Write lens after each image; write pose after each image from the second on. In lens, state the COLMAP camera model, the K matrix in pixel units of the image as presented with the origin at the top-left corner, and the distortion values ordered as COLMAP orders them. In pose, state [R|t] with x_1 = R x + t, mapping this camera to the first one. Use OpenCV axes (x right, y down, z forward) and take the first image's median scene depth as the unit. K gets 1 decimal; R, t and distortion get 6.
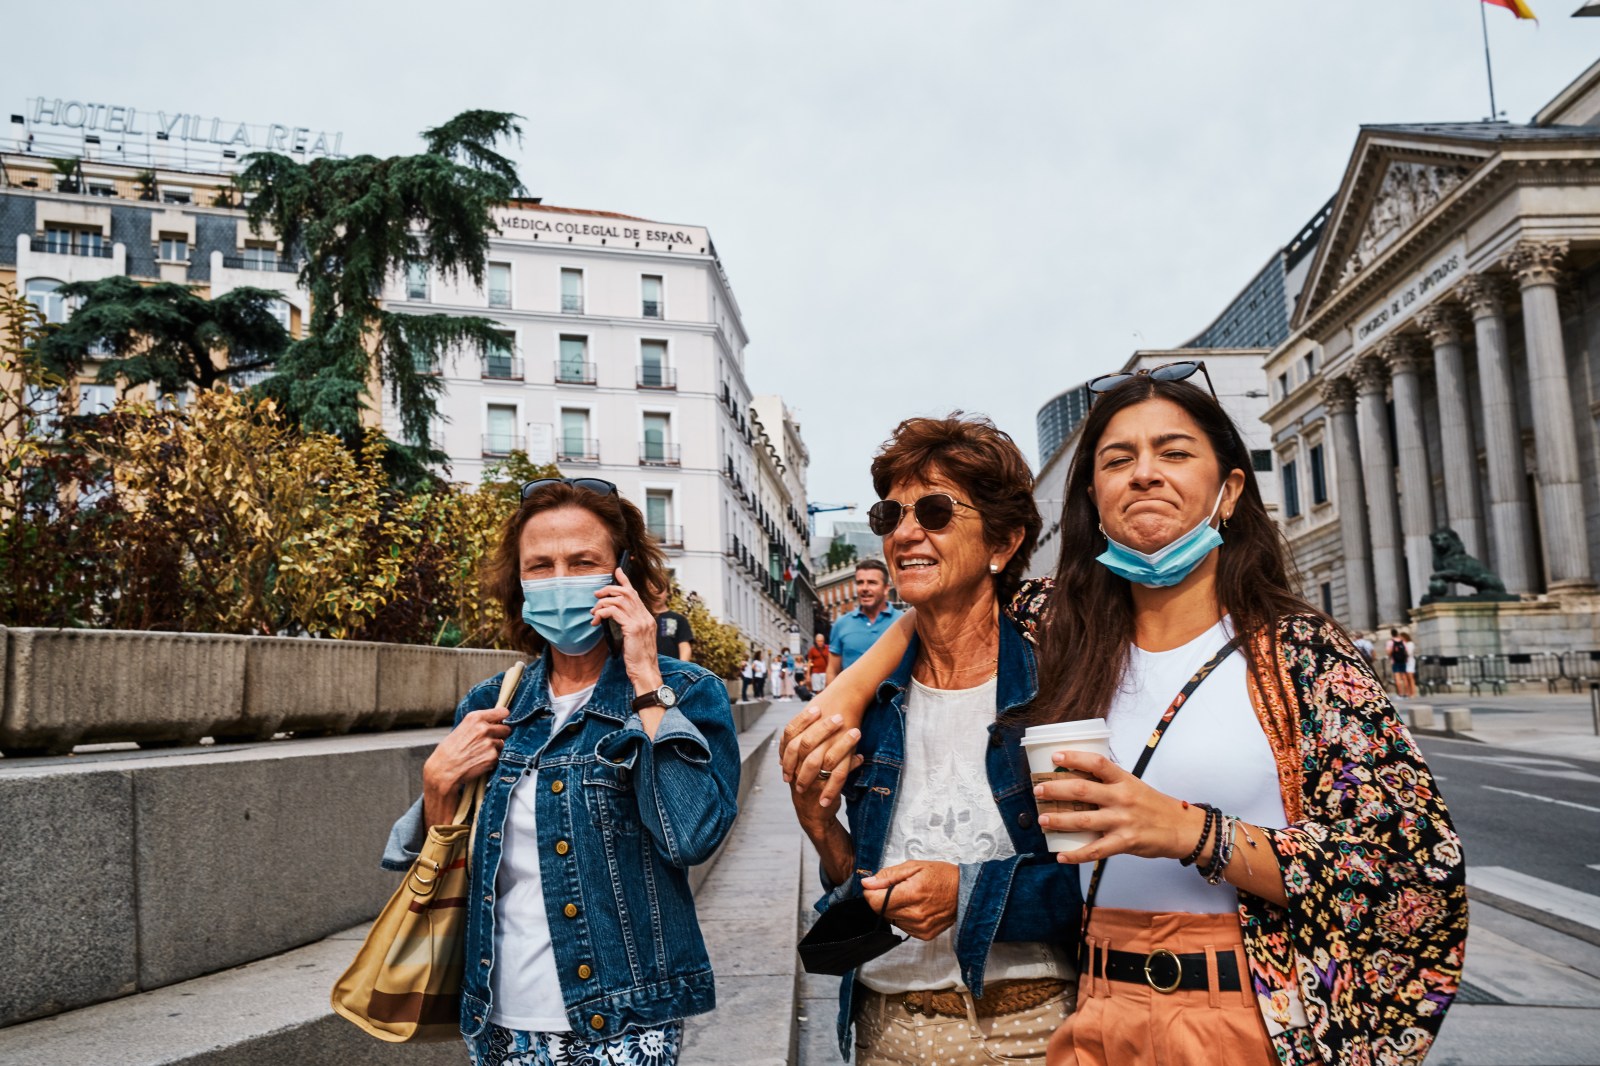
lens RADIAL K [[1613.9, 0, 801.1], [0, 1613.9, 477.4], [0, 0, 1]] dist [-0.096473, 0.159293]
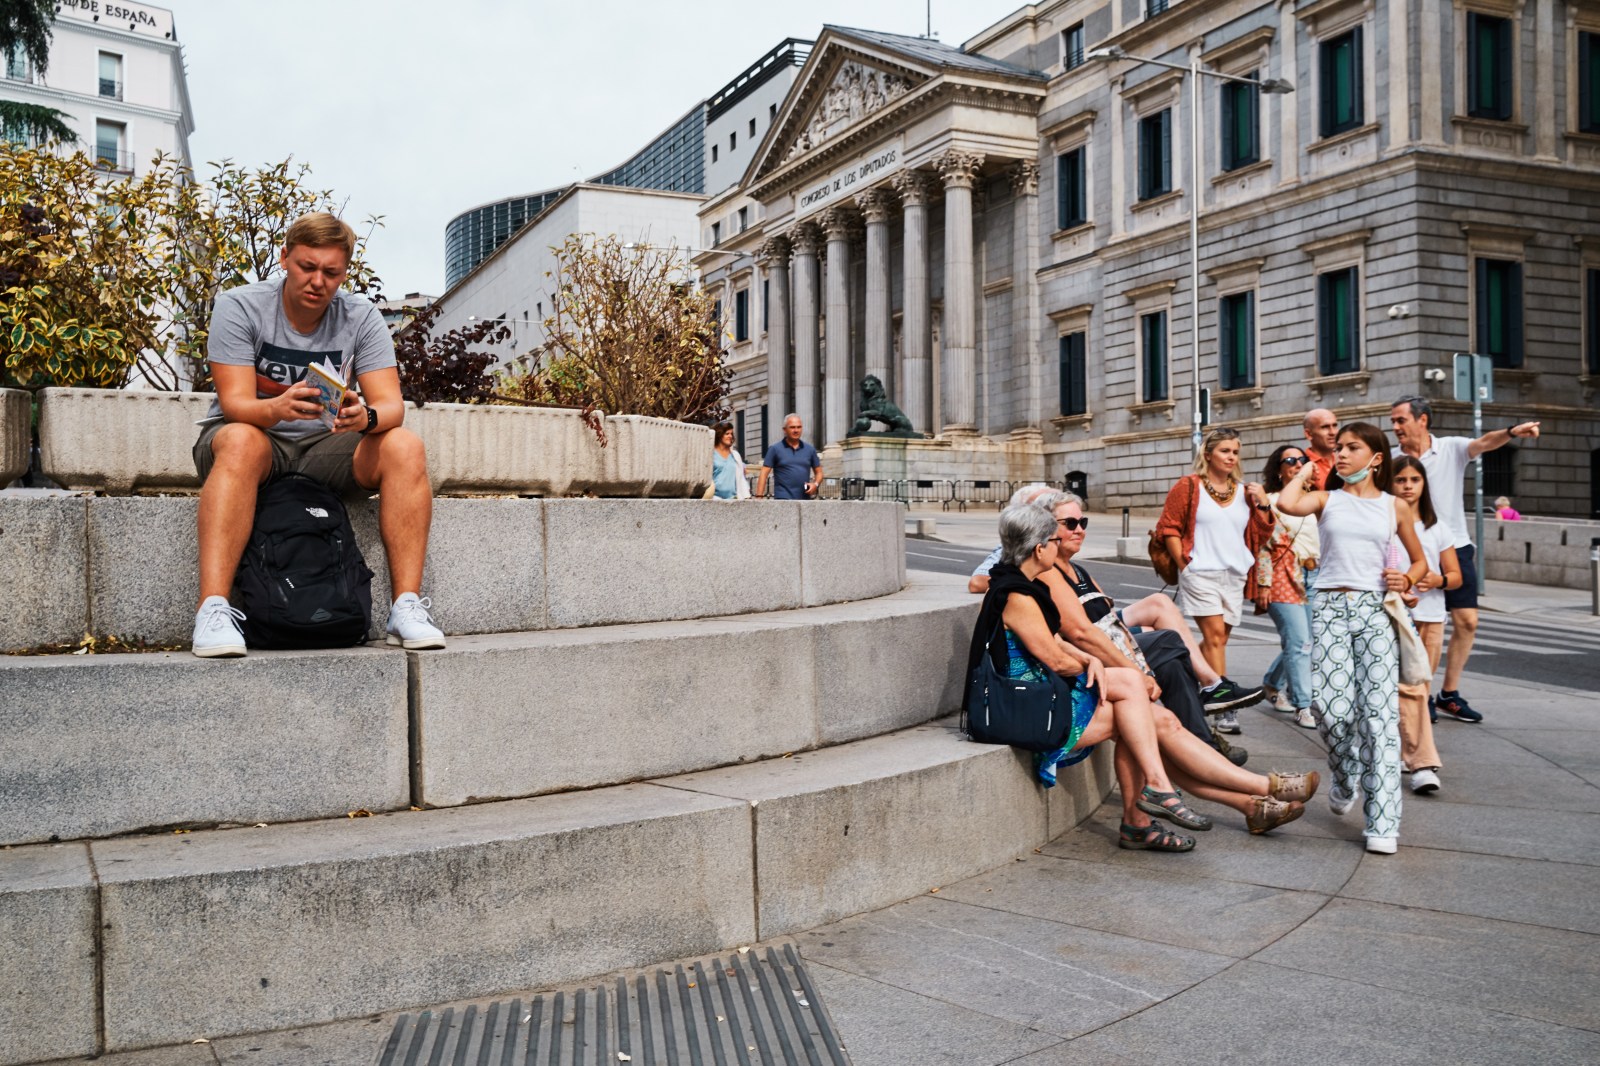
lens RADIAL K [[1613.9, 0, 801.1], [0, 1613.9, 477.4], [0, 0, 1]] dist [-0.096473, 0.159293]
pose [[0.917289, 0.044782, 0.395696, -0.115624], [-0.091837, 0.990661, 0.100776, -0.009556], [-0.387487, -0.128780, 0.912836, -0.107456]]
